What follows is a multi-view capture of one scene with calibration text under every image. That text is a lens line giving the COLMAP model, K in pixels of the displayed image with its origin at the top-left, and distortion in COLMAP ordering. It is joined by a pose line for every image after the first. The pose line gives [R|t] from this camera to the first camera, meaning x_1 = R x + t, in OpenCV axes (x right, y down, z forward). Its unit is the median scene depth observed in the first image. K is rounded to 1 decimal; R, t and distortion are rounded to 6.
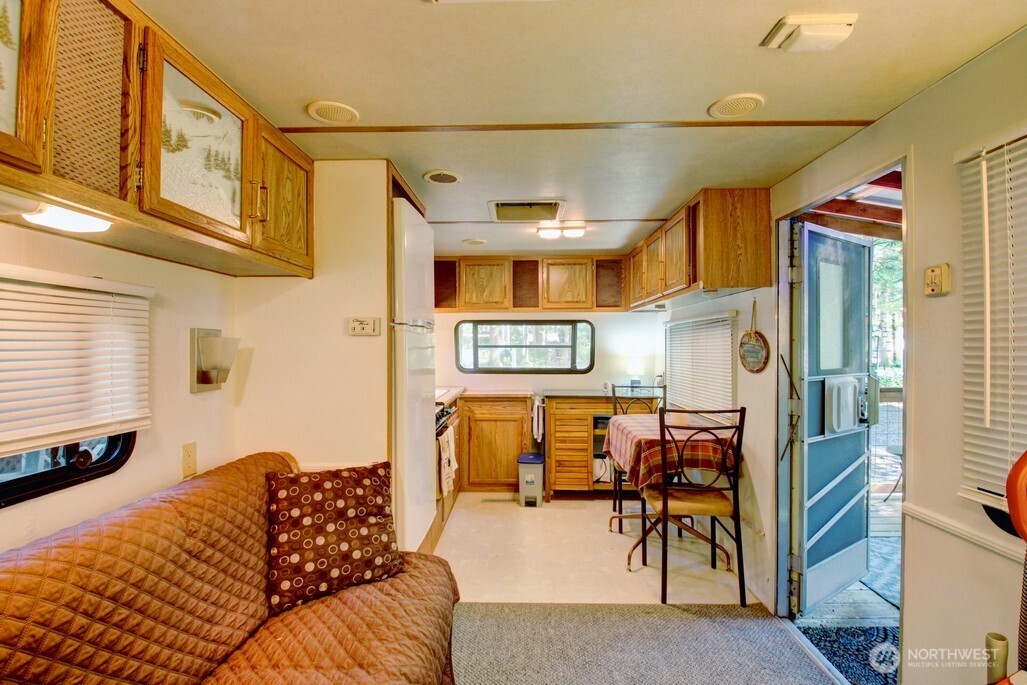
lens RADIAL K [[472.3, 0, 513.5], [0, 472.3, 342.5], [0, 0, 1]] dist [0.000781, -0.016846]
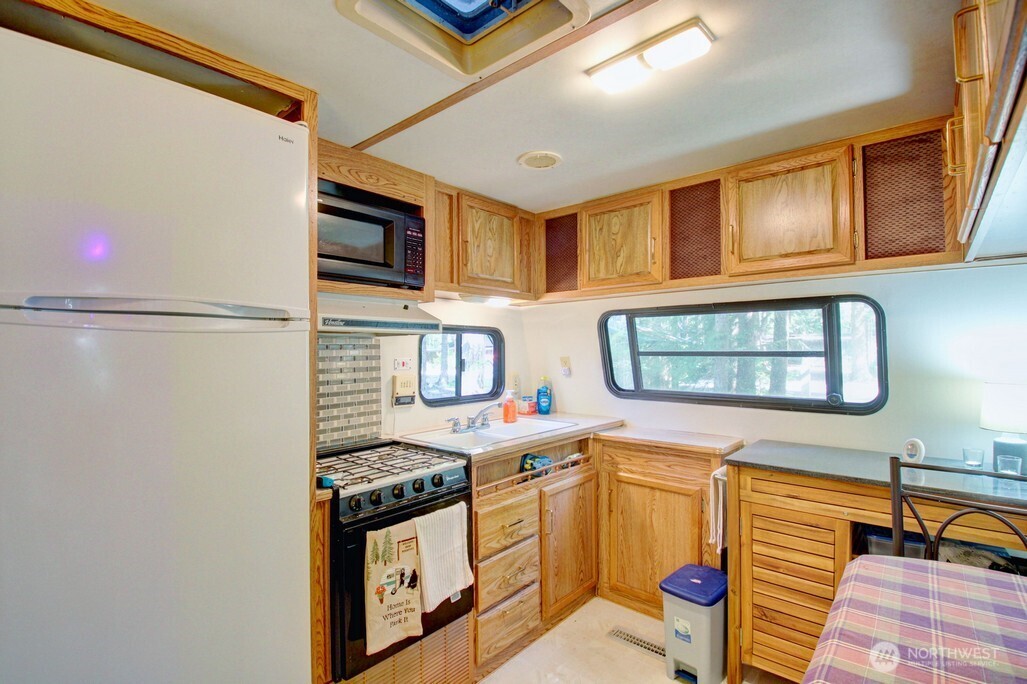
lens RADIAL K [[472.3, 0, 513.5], [0, 472.3, 342.0], [0, 0, 1]] dist [0.000781, -0.016846]
pose [[0.765425, -0.015505, -0.643339, 0.201967], [0.007909, 0.999861, -0.014687, 0.001310], [0.643477, 0.006153, 0.765441, 0.485424]]
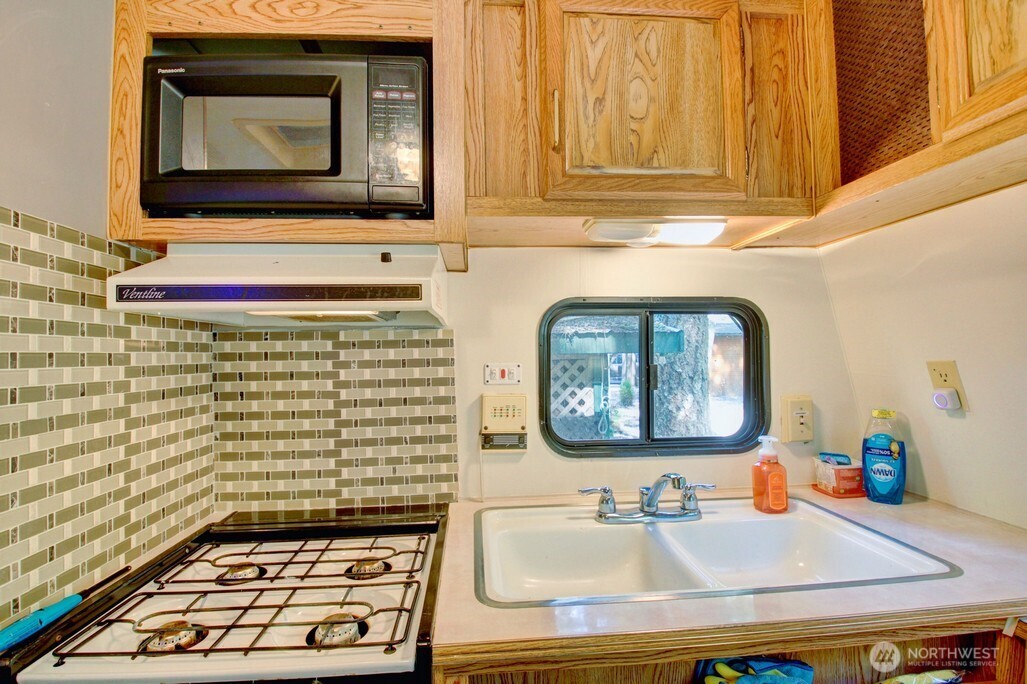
lens RADIAL K [[472.3, 0, 513.5], [0, 472.3, 342.0], [0, 0, 1]] dist [0.000781, -0.016846]
pose [[0.092552, -0.022633, -0.995451, 0.039850], [0.016994, 0.999632, -0.021148, 0.004395], [0.995563, -0.014959, 0.092902, 0.820596]]
